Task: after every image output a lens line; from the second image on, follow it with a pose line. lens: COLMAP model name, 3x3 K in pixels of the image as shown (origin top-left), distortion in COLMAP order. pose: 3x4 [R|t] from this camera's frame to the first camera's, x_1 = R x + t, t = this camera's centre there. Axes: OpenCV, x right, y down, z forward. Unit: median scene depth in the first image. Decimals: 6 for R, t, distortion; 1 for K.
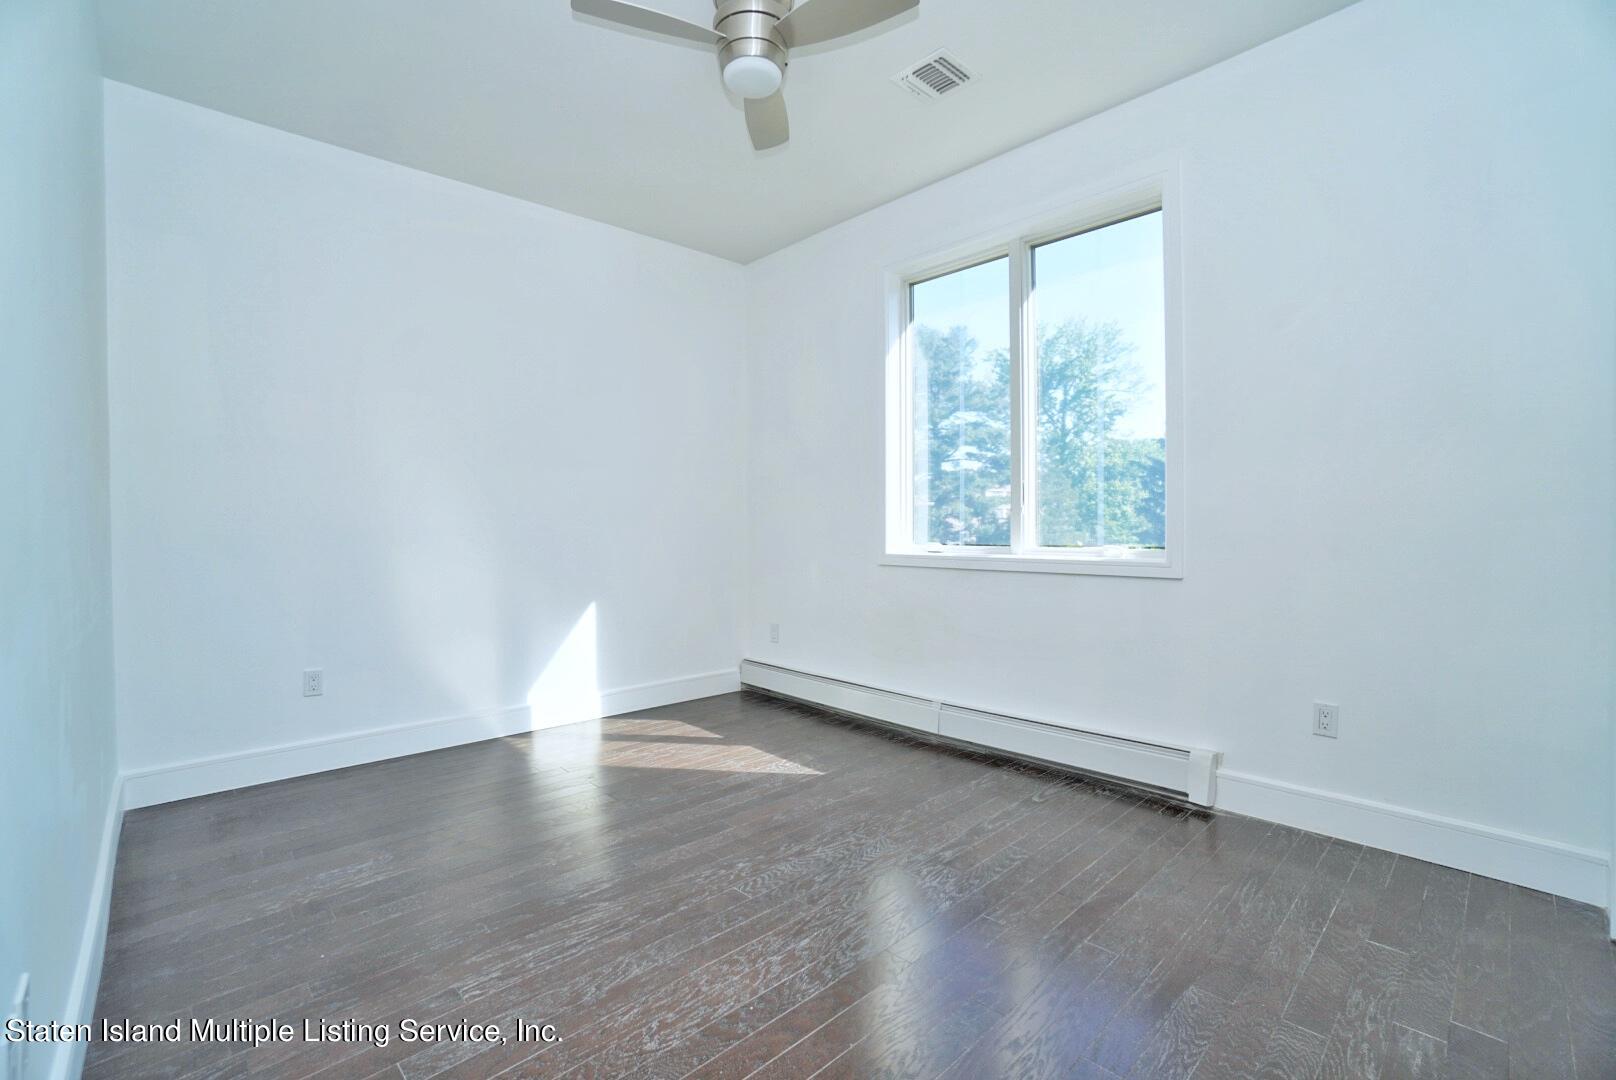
lens RADIAL K [[712.7, 0, 796.3], [0, 712.7, 538.1], [0, 0, 1]] dist [-0.063265, 0.024061]
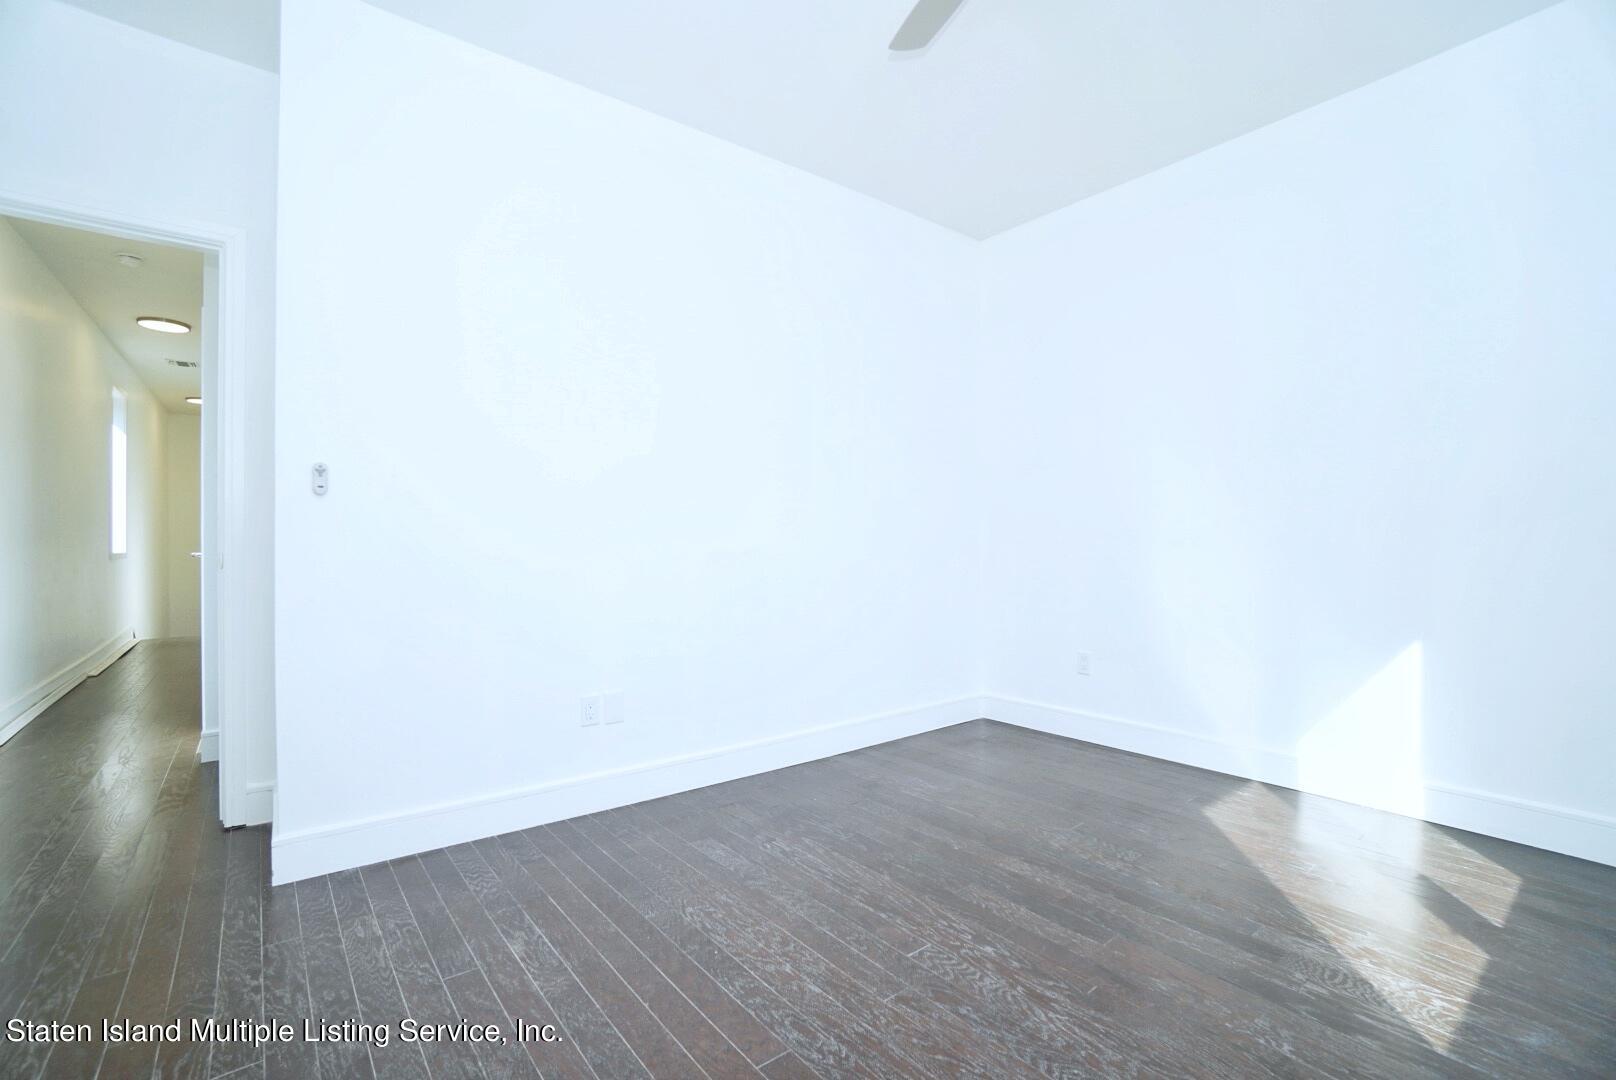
lens RADIAL K [[712.7, 0, 796.3], [0, 712.7, 538.1], [0, 0, 1]] dist [-0.063265, 0.024061]
pose [[-0.088470, 0.006457, -0.996058, 0.558063], [-0.015043, 0.999856, 0.007818, -0.005669], [0.995965, 0.015676, -0.088360, 0.645922]]
